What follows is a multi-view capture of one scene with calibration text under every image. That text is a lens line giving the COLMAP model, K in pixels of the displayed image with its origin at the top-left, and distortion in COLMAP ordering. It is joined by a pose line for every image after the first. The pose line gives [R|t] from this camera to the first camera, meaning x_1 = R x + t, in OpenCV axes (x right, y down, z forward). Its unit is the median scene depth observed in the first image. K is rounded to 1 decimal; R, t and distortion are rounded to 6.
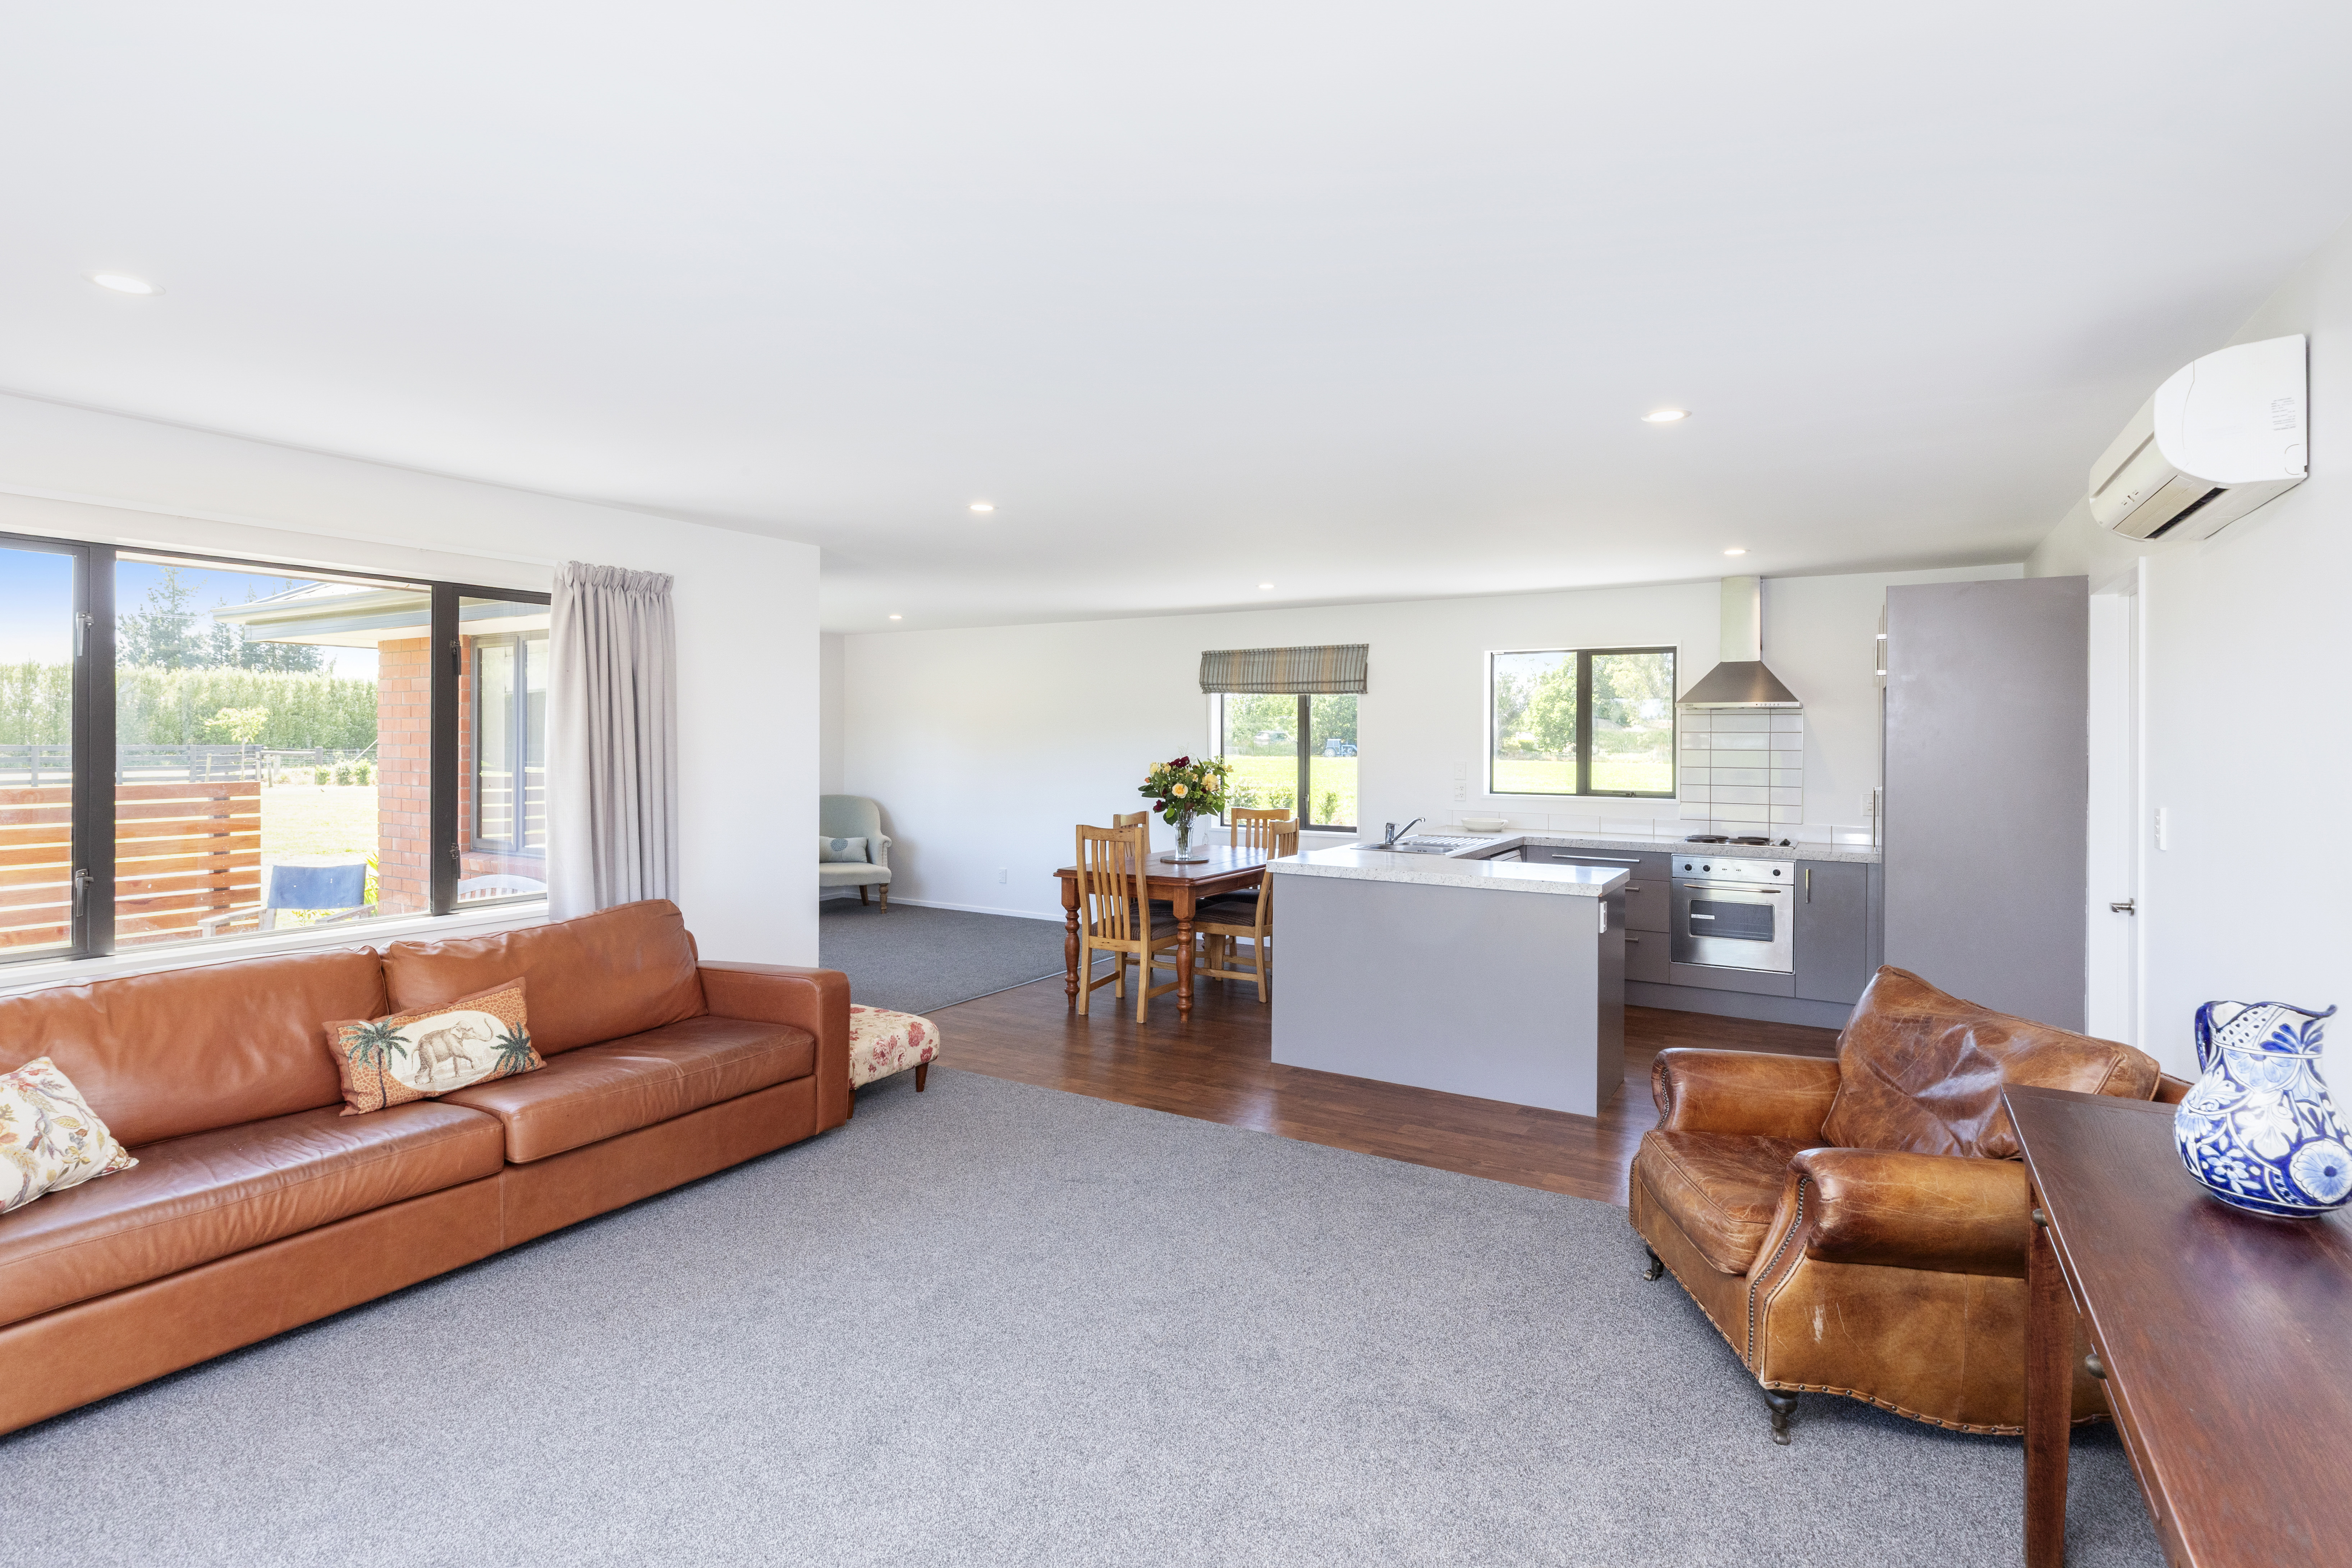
lens RADIAL K [[1071.1, 0, 1177.9], [0, 1071.1, 737.7], [0, 0, 1]] dist [-0.000760, -0.000220]
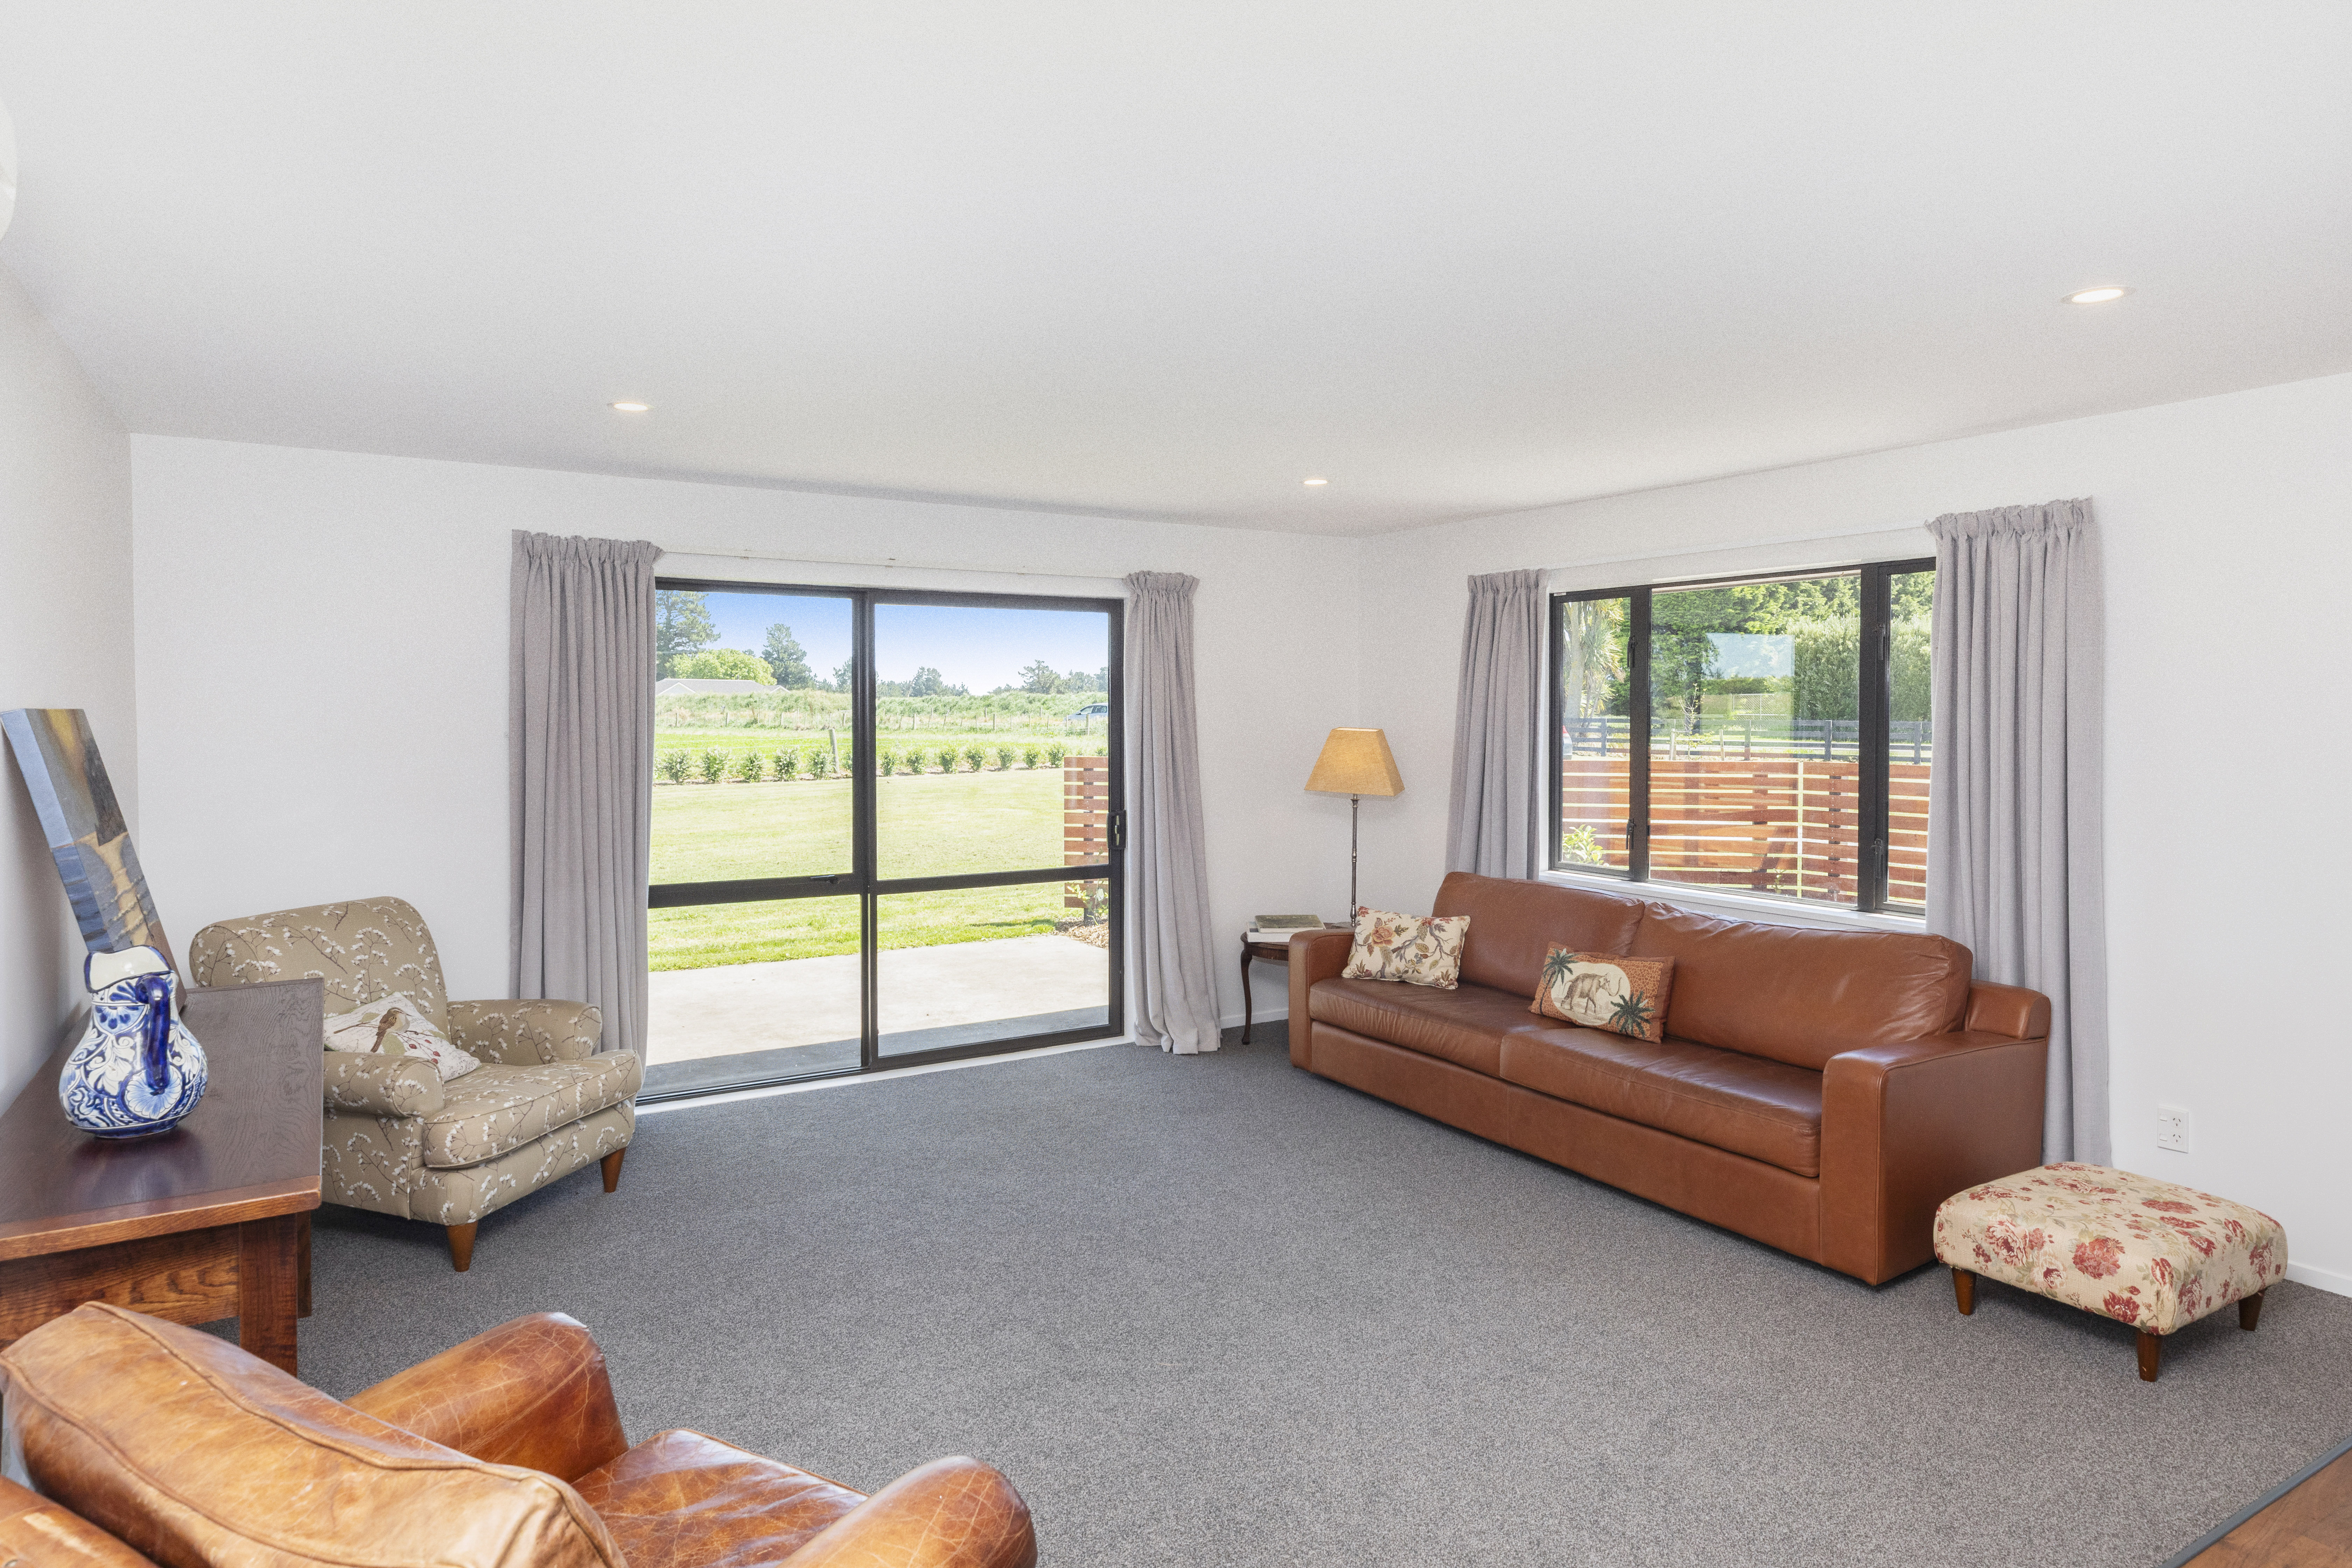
lens RADIAL K [[1370.0, 0, 1179.0], [0, 1370.0, 740.3], [0, 0, 1]] dist [0.005379, 0.001537]
pose [[-0.428691, 0.012740, -0.903361, 0.582405], [-0.004458, 0.999859, 0.016216, -0.004374], [0.903440, 0.010978, -0.428573, 0.827649]]
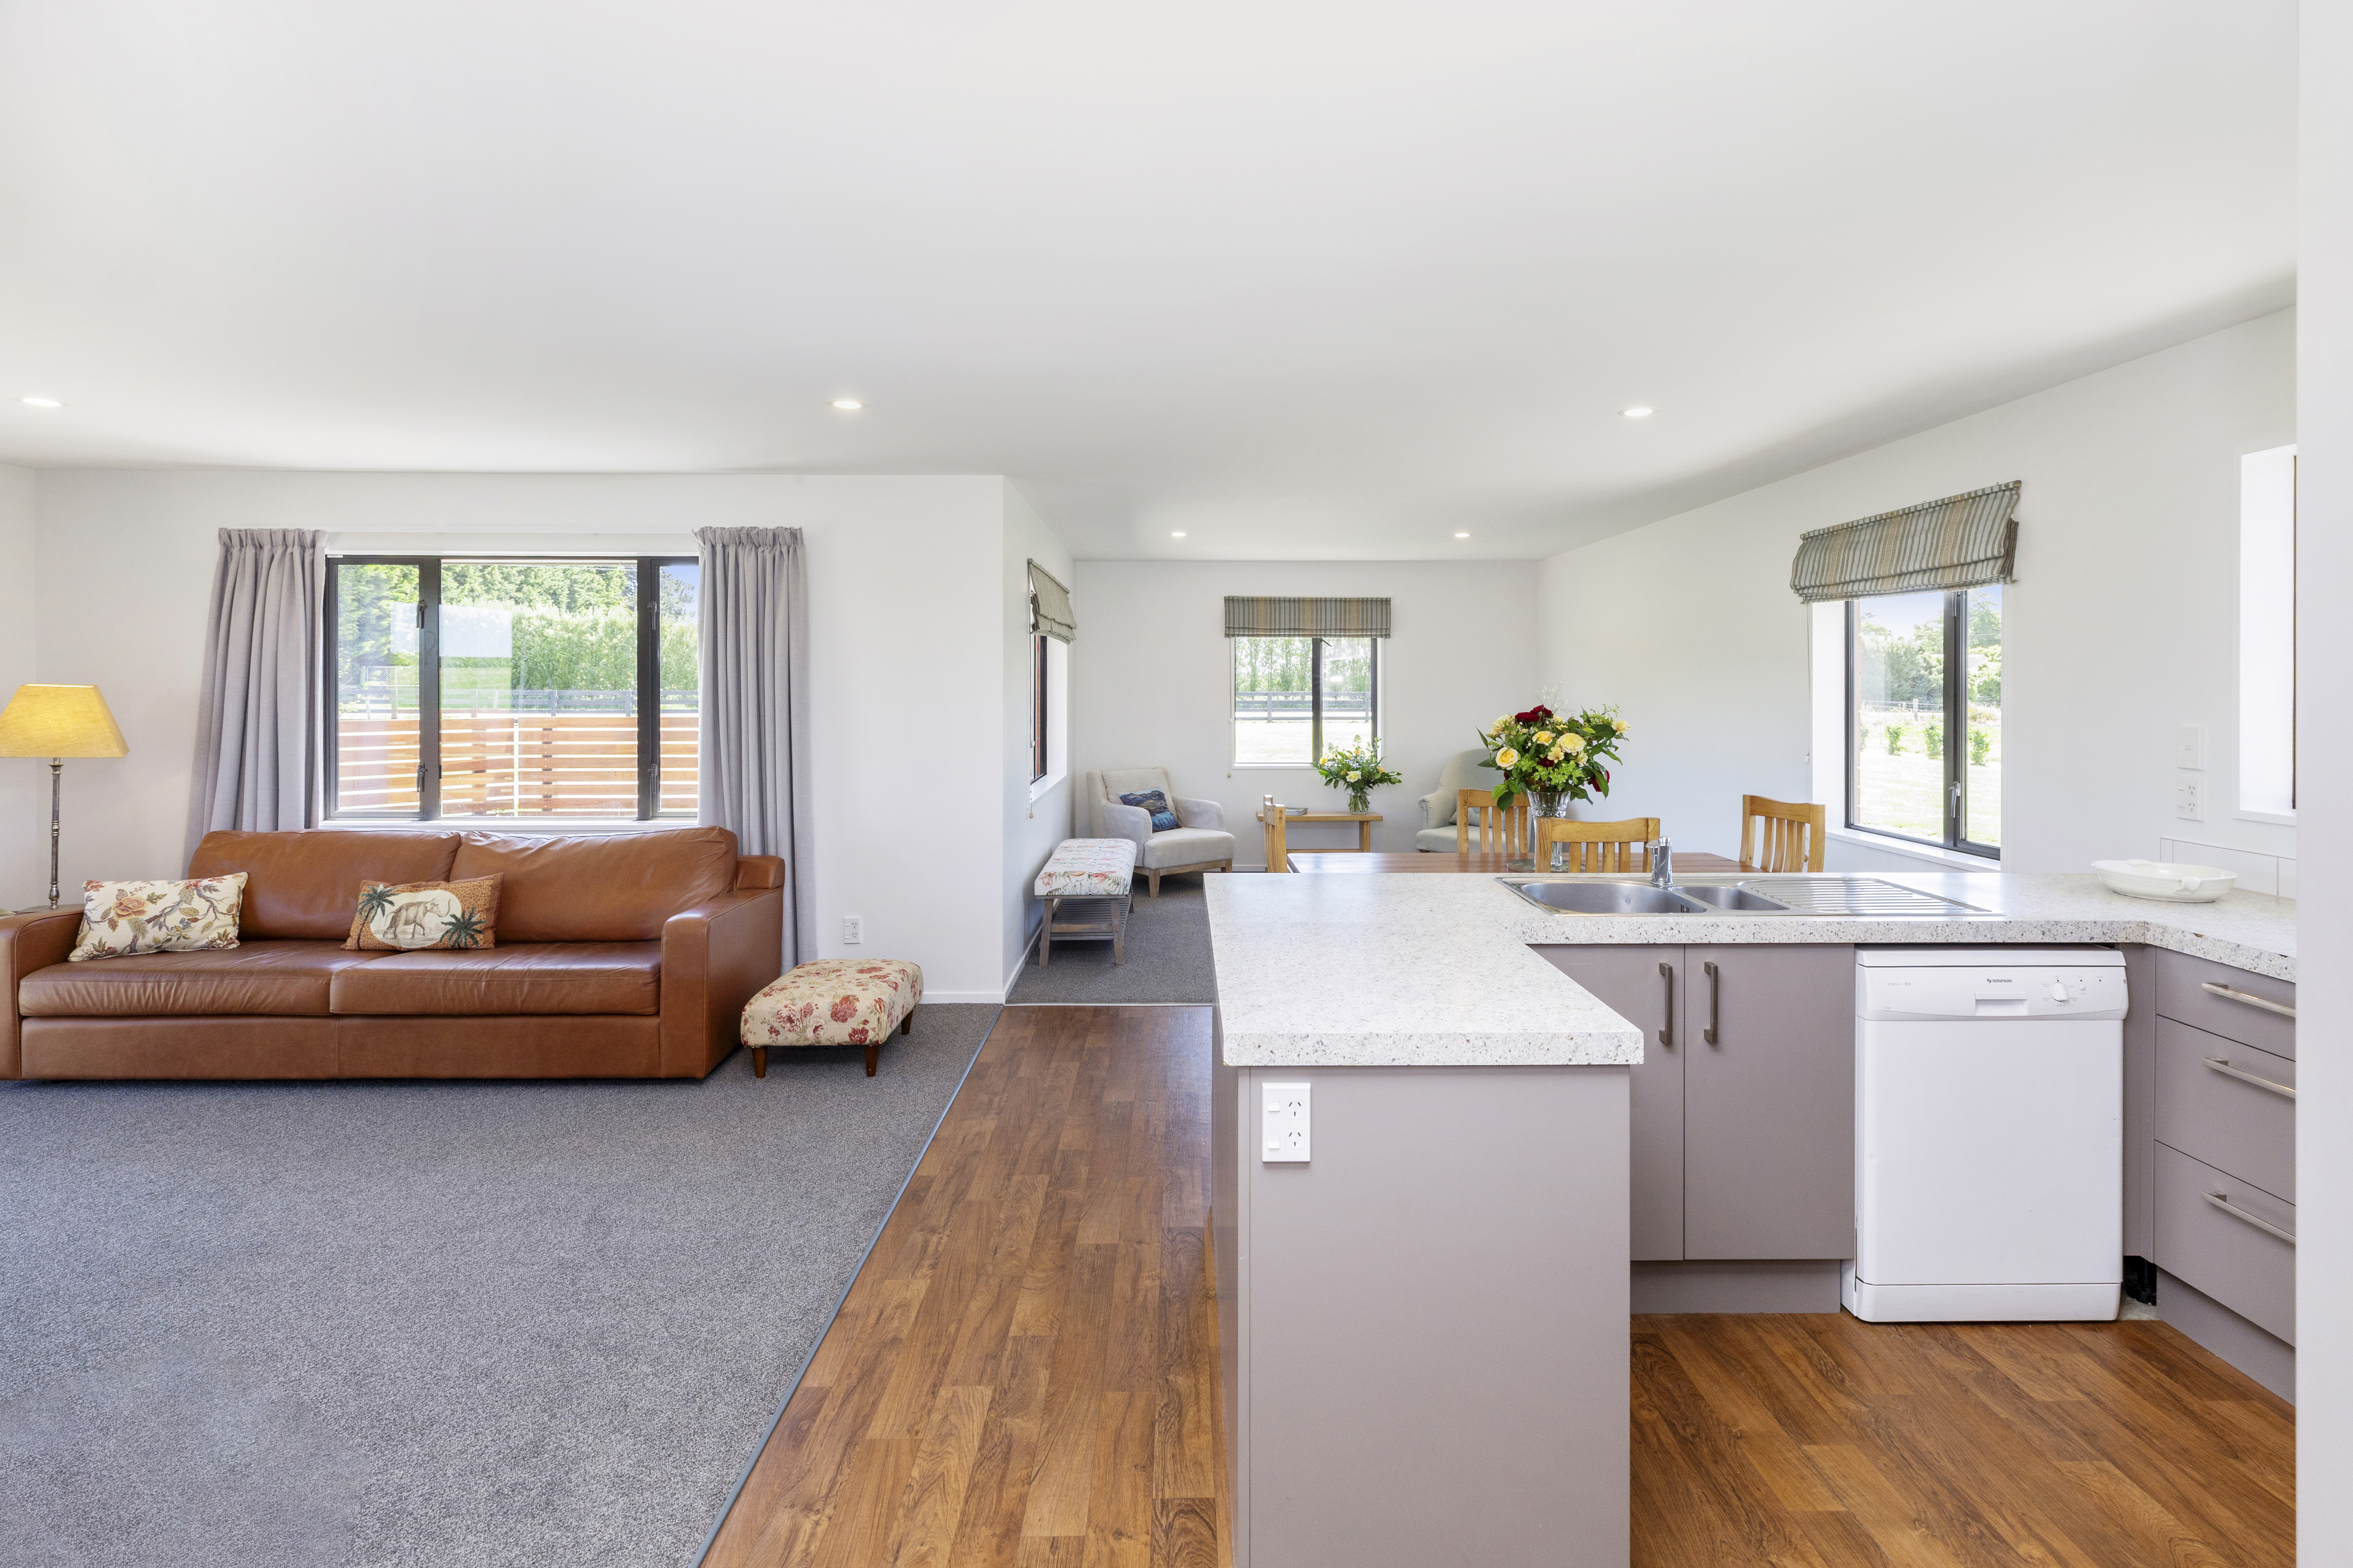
lens RADIAL K [[1122.4, 0, 1188.9], [0, 1122.4, 685.2], [0, 0, 1]] dist [0.022496, -0.000256]
pose [[0.547993, -0.005778, -0.836463, 0.663483], [0.002671, 0.999983, -0.005157, 0.012615], [0.836479, 0.000592, 0.547999, 0.690158]]
